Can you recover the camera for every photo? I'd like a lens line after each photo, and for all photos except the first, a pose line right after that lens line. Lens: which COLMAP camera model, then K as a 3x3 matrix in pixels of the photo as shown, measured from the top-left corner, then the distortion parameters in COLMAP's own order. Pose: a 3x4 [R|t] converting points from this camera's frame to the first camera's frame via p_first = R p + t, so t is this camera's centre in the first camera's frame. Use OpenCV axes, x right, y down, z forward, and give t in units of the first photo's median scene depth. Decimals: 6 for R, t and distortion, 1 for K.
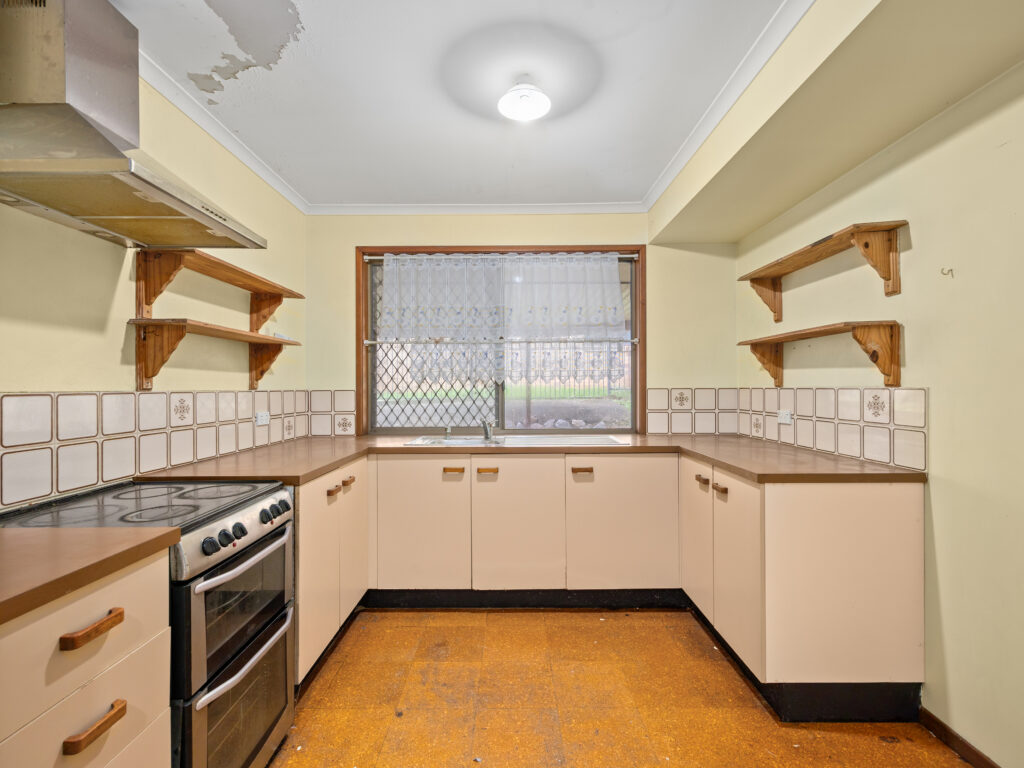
lens RADIAL K [[475.0, 0, 512.0], [0, 475.0, 384.0], [0, 0, 1]] dist [-0.002109, -0.000731]
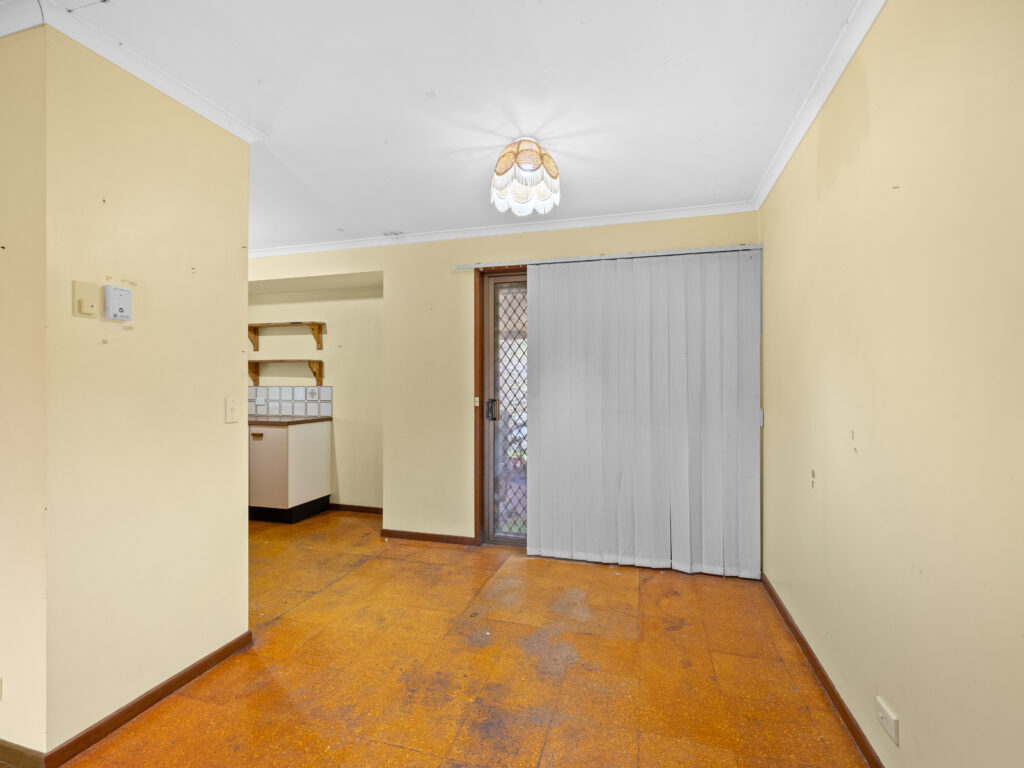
lens RADIAL K [[475.0, 0, 512.0], [0, 475.0, 384.0], [0, 0, 1]] dist [-0.002109, -0.000731]
pose [[0.269504, 0.005969, 0.962981, -1.388426], [-0.007314, 0.999965, -0.004151, -0.000768], [-0.962972, -0.005924, 0.269538, -0.693630]]
